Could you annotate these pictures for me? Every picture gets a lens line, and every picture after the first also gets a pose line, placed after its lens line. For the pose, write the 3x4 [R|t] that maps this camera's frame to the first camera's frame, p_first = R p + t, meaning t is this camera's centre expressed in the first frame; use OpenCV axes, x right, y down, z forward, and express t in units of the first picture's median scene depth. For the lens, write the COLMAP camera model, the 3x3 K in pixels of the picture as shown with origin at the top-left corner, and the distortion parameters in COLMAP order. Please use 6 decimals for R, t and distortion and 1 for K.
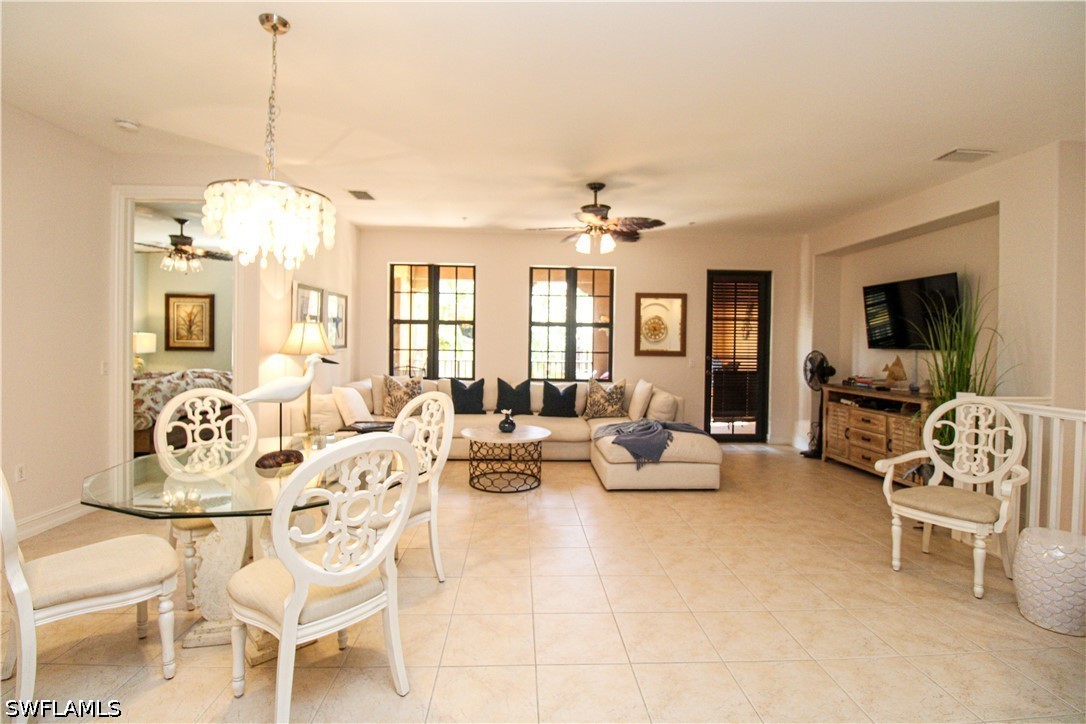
lens RADIAL K [[515.8, 0, 549.6], [0, 515.8, 352.7], [0, 0, 1]] dist [-0.000146, -0.013778]
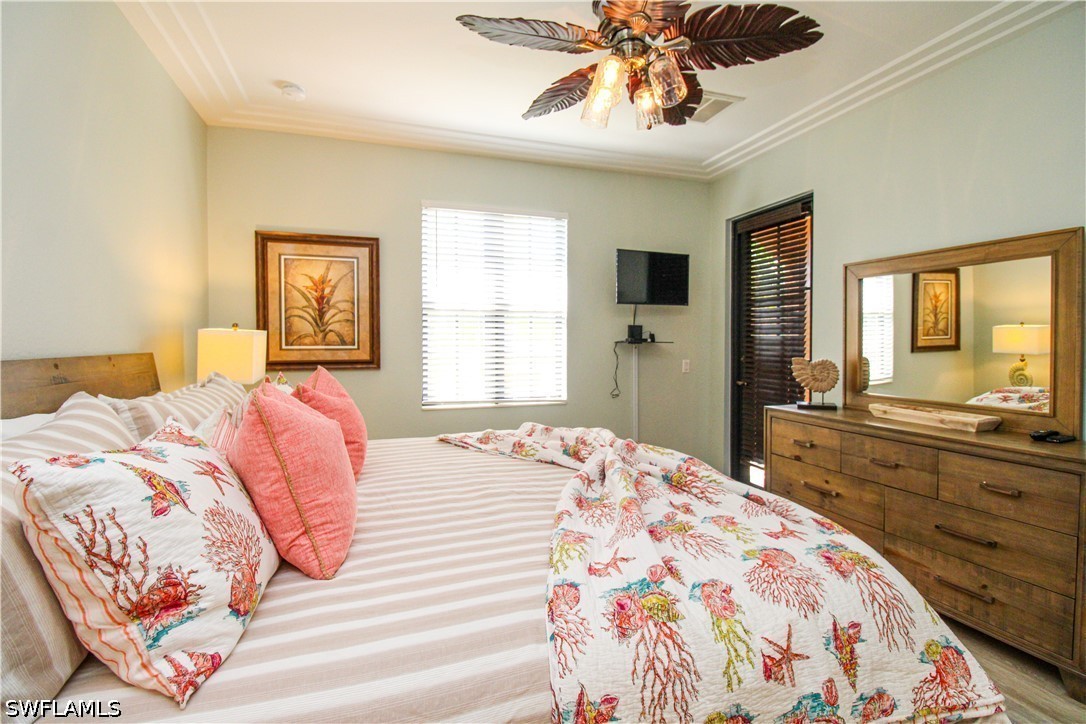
lens RADIAL K [[515.8, 0, 549.6], [0, 515.8, 352.7], [0, 0, 1]] dist [-0.000146, -0.013778]
pose [[0.963890, -0.018947, 0.265624, -0.632367], [0.015900, 0.999781, 0.013619, -0.021120], [-0.265824, -0.008904, 0.963980, 0.545335]]
